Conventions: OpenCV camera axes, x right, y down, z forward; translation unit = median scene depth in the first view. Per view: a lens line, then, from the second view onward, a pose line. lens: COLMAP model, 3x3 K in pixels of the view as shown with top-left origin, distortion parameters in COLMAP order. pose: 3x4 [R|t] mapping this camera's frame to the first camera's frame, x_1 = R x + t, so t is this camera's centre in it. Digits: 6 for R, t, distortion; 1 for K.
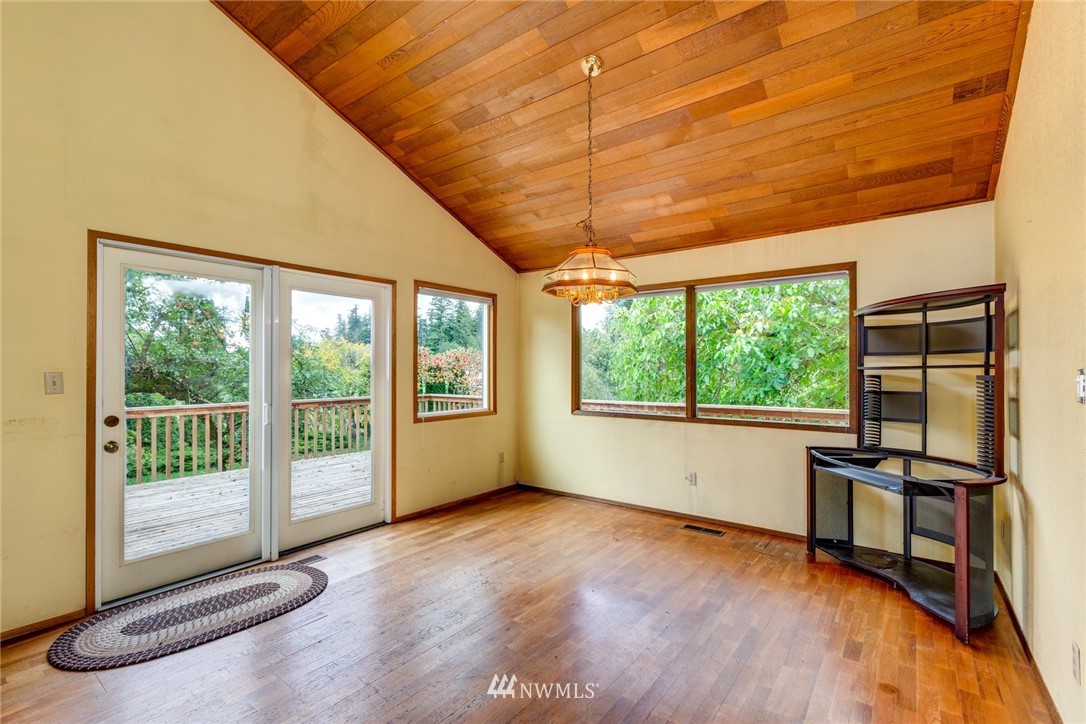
lens RADIAL K [[492.2, 0, 544.2], [0, 492.2, 361.3], [0, 0, 1]] dist [-0.000506, 0.000343]
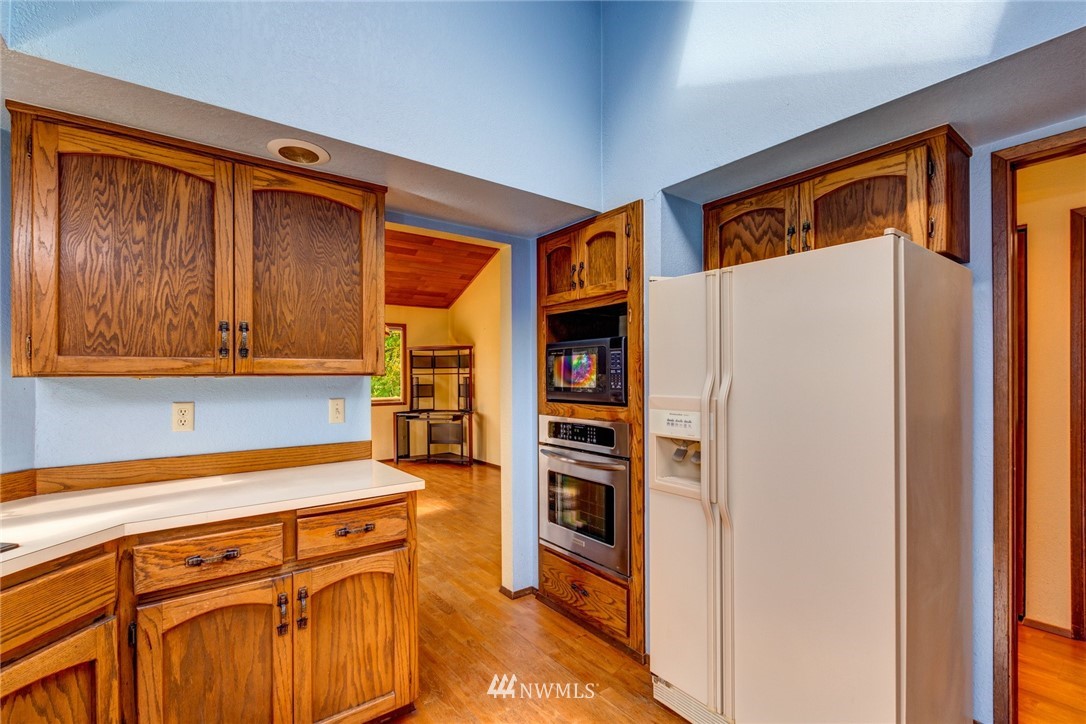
lens RADIAL K [[492.2, 0, 542.9], [0, 492.2, 365.5], [0, 0, 1]] dist [-0.000506, 0.000343]
pose [[0.259649, 0.013857, 0.965604, -1.421036], [-0.003719, 0.999904, -0.013349, 0.001456], [-0.965696, -0.000125, 0.259676, -0.150430]]
